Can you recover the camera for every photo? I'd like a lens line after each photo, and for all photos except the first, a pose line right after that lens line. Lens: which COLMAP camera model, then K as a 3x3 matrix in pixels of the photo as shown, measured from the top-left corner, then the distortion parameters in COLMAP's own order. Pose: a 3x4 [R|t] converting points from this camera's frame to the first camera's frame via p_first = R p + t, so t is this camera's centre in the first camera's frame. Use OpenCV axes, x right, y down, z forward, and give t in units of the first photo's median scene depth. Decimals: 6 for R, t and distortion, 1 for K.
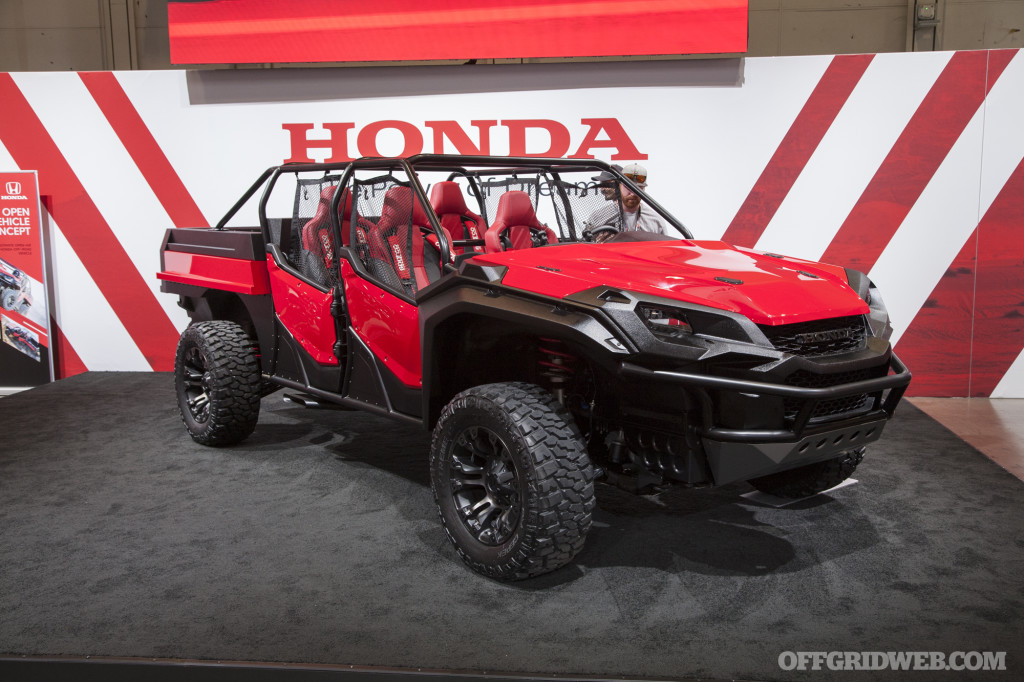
lens RADIAL K [[1016.9, 0, 511.3], [0, 1016.9, 339.9], [0, 0, 1]] dist [0.030368, 0.000000]
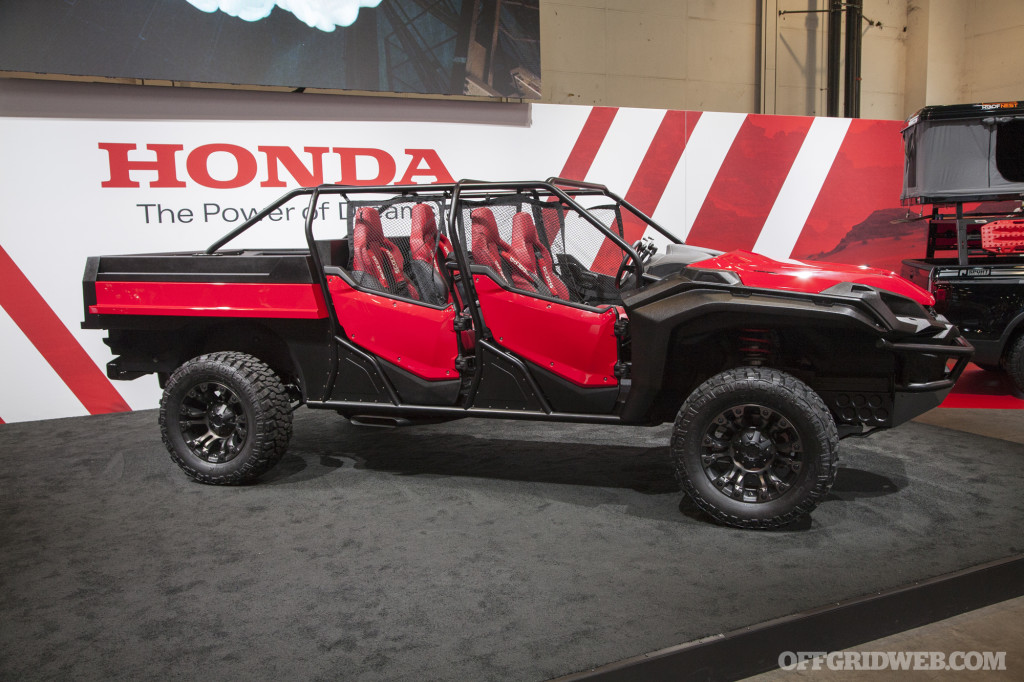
lens RADIAL K [[929.3, 0, 512.1], [0, 929.3, 340.6], [0, 0, 1]] dist [0.008586, 0.000000]
pose [[0.840321, -0.075194, 0.536849, -0.385976], [0.084209, 0.996418, 0.007752, -0.009912], [-0.535509, 0.038693, 0.843643, 0.102455]]
